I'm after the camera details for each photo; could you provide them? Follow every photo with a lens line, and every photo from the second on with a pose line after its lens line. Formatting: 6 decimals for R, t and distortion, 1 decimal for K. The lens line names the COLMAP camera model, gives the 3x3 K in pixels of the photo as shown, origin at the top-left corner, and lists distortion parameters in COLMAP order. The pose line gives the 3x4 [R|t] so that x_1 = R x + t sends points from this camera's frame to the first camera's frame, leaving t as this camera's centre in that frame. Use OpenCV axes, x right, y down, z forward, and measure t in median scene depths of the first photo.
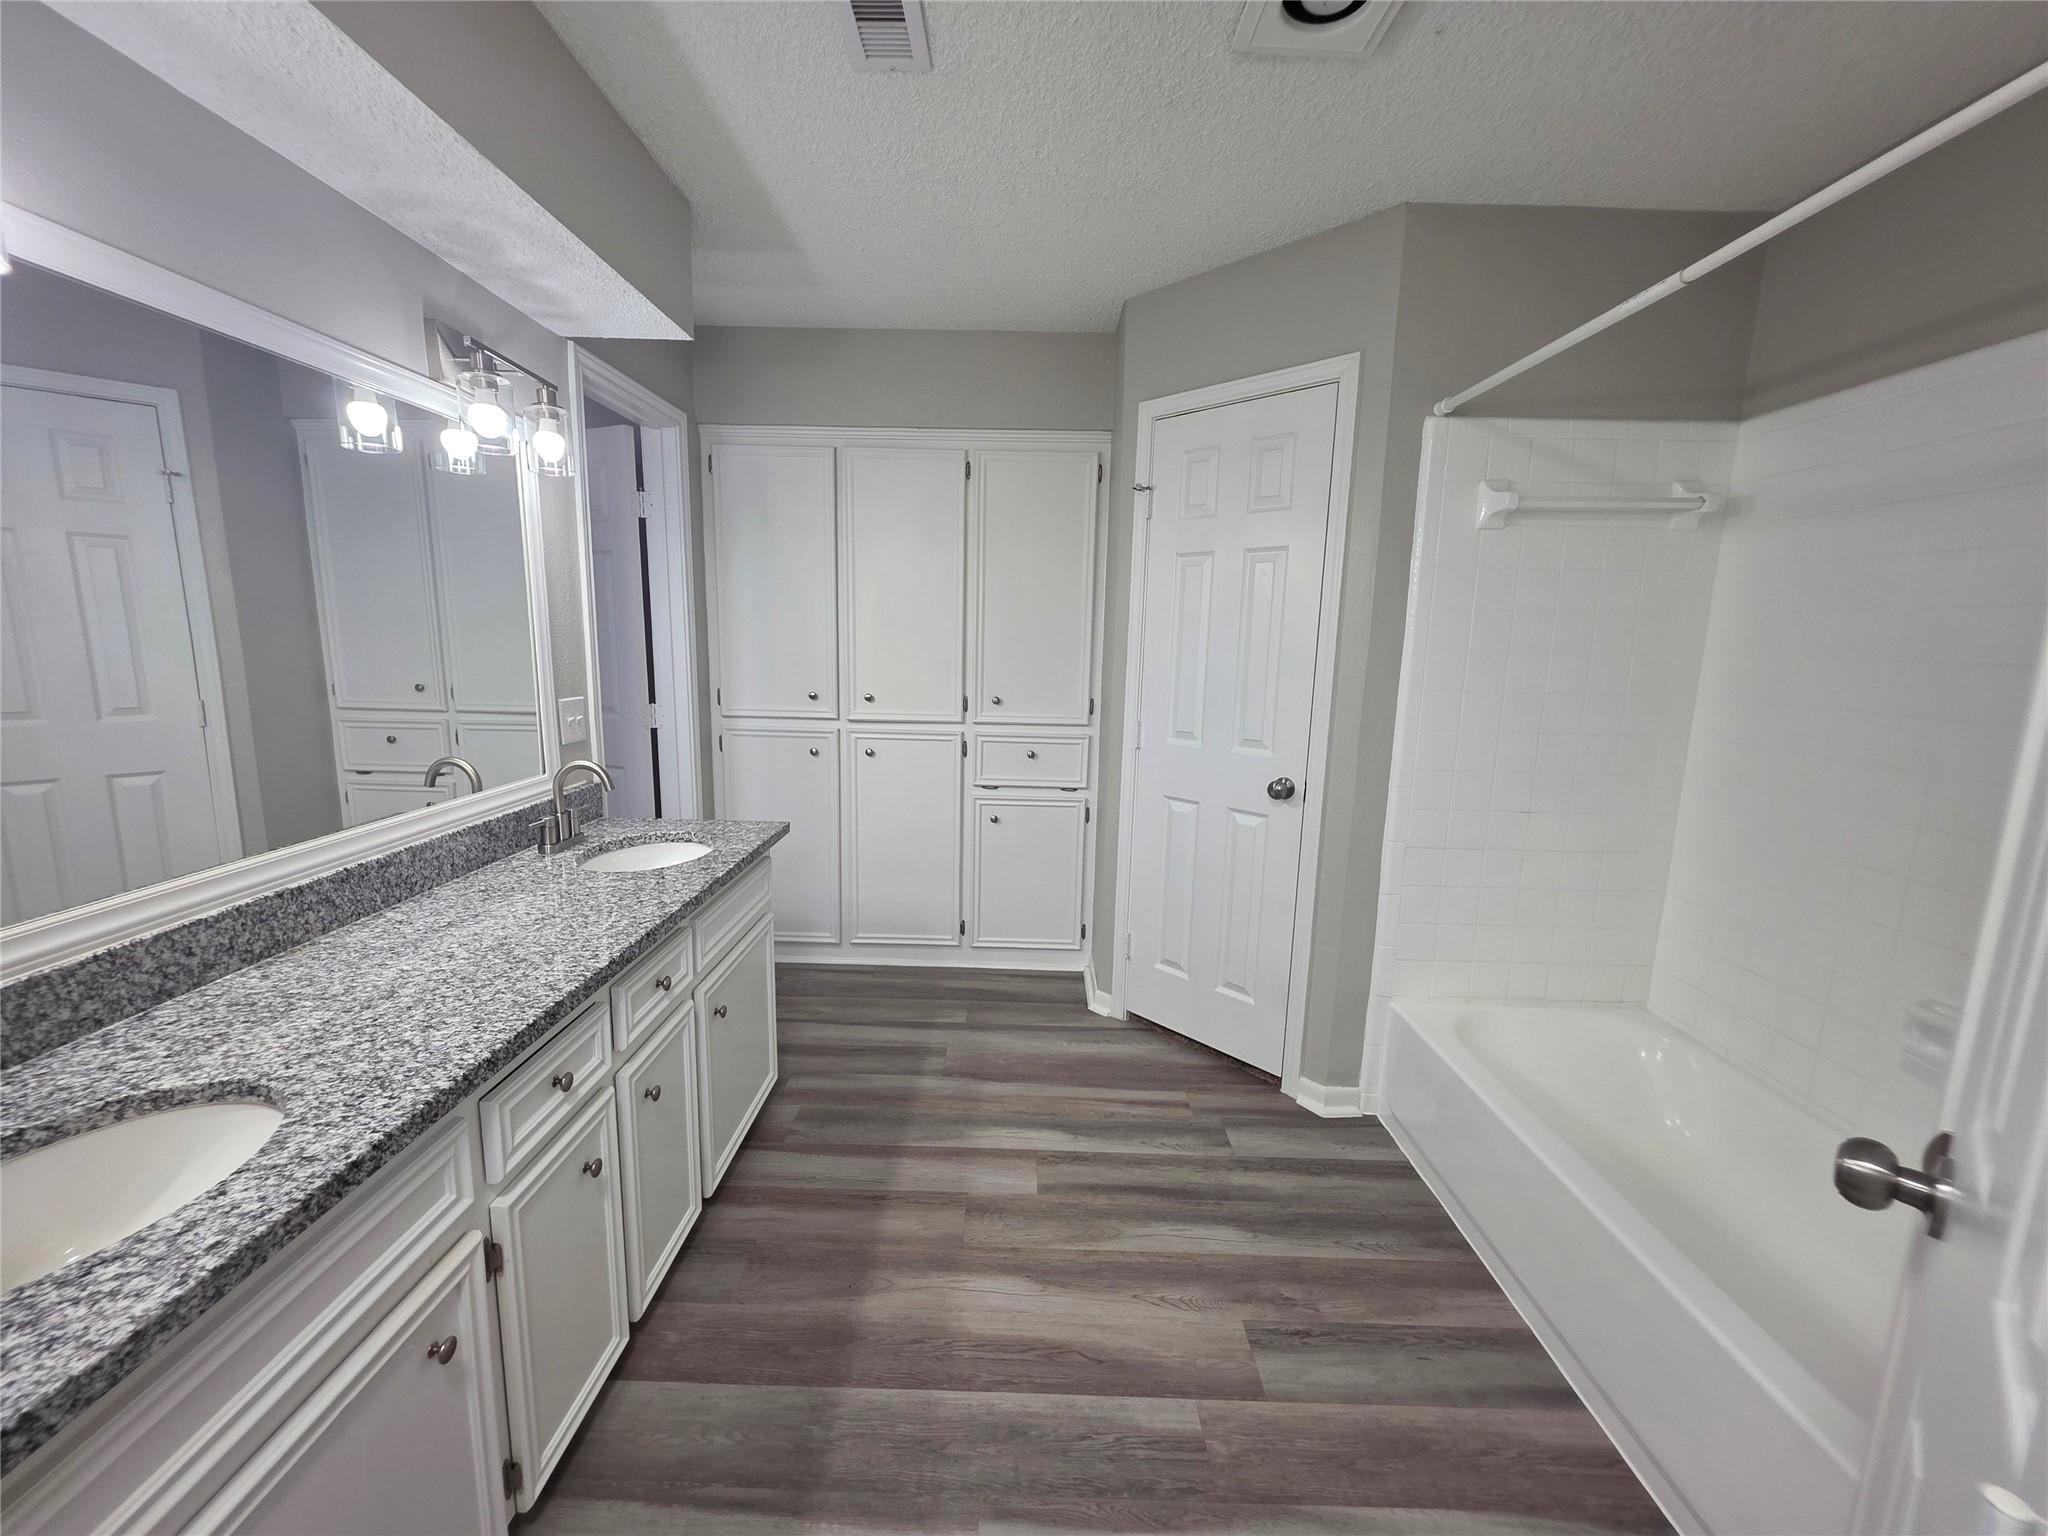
lens RADIAL K [[821.8, 0, 1016.8], [0, 821.8, 767.4], [0, 0, 1]] dist [0.000920, 0.000118]
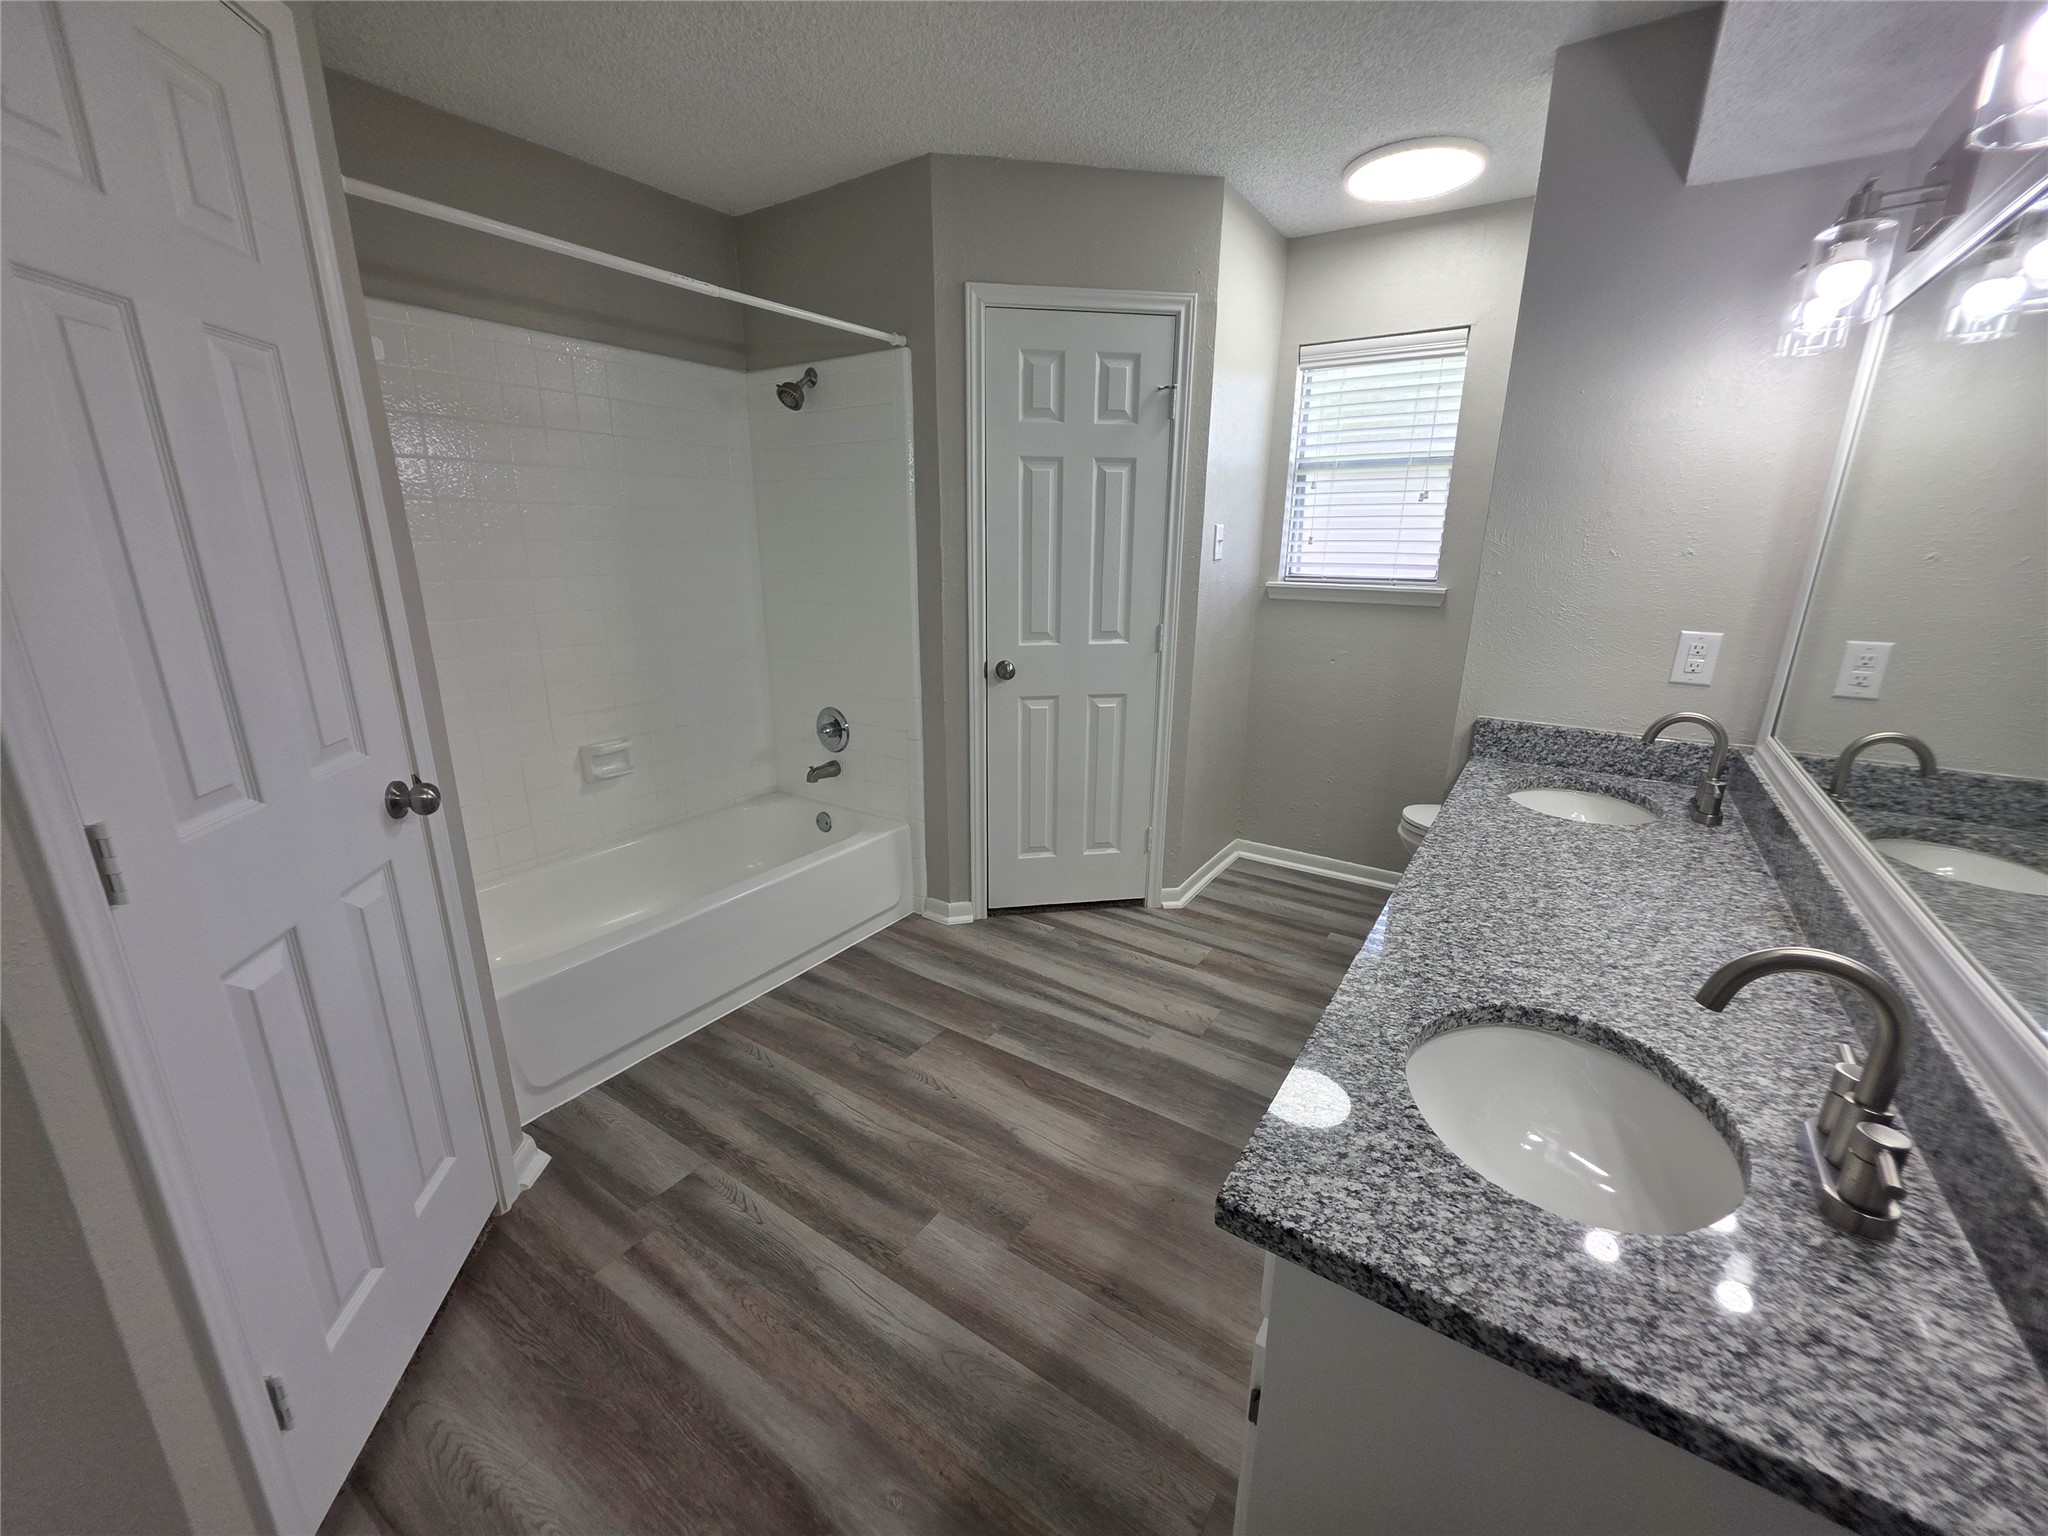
lens RADIAL K [[821.8, 0, 1016.7], [0, 821.8, 770.2], [0, 0, 1]] dist [0.000920, 0.000118]
pose [[-0.835843, -0.180342, 0.518501, -0.456707], [0.060627, 0.908399, 0.413686, -0.283057], [-0.545610, 0.377212, -0.748345, 1.605162]]
